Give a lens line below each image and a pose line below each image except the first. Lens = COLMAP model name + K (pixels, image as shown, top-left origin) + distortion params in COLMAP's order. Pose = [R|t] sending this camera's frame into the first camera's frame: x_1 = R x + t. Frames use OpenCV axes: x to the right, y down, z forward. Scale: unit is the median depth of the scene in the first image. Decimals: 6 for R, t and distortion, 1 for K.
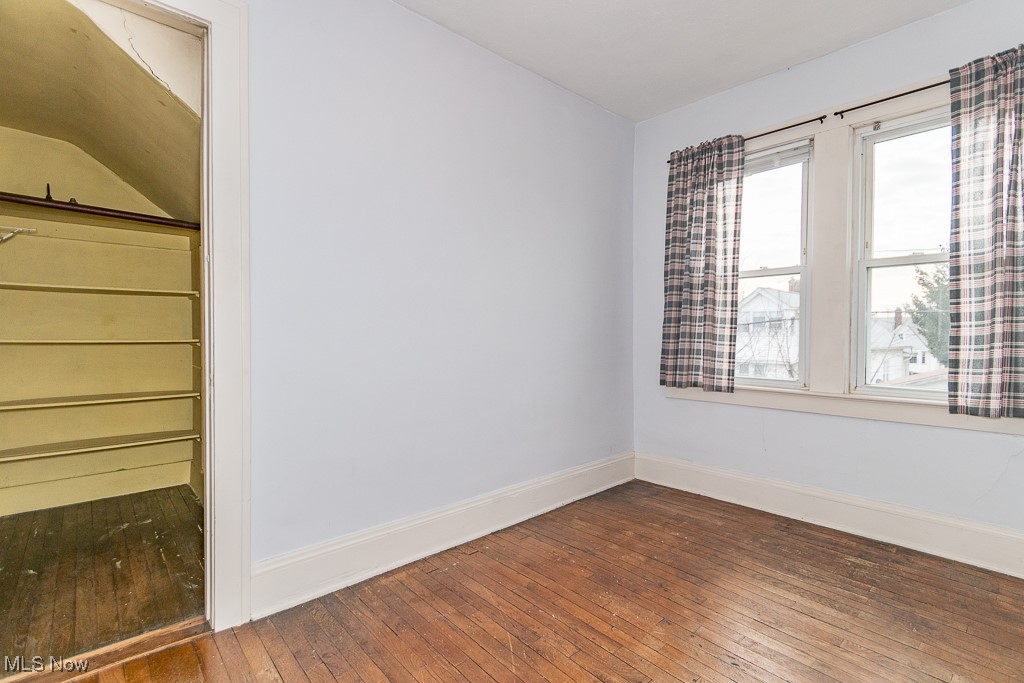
lens RADIAL K [[469.6, 0, 501.6], [0, 469.6, 336.3], [0, 0, 1]] dist [0.002214, -0.000422]
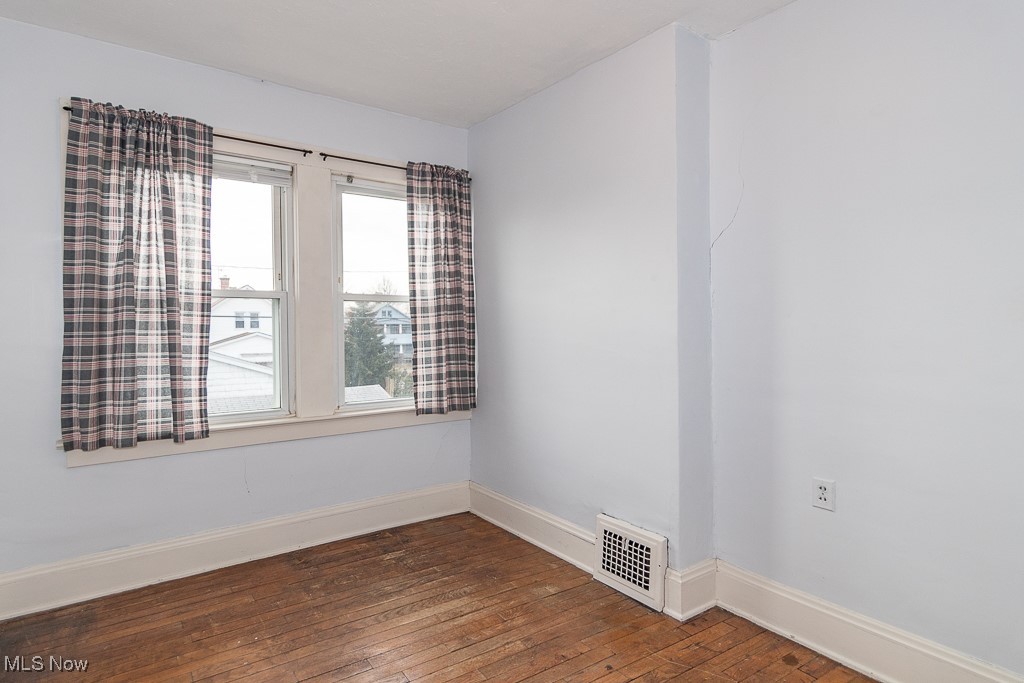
lens RADIAL K [[469.6, 0, 501.6], [0, 469.6, 336.3], [0, 0, 1]] dist [0.002214, -0.000422]
pose [[0.166995, -0.022793, 0.985694, -0.285385], [0.031924, 0.999334, 0.017700, -0.067991], [-0.985441, 0.028512, 0.167611, 0.442134]]
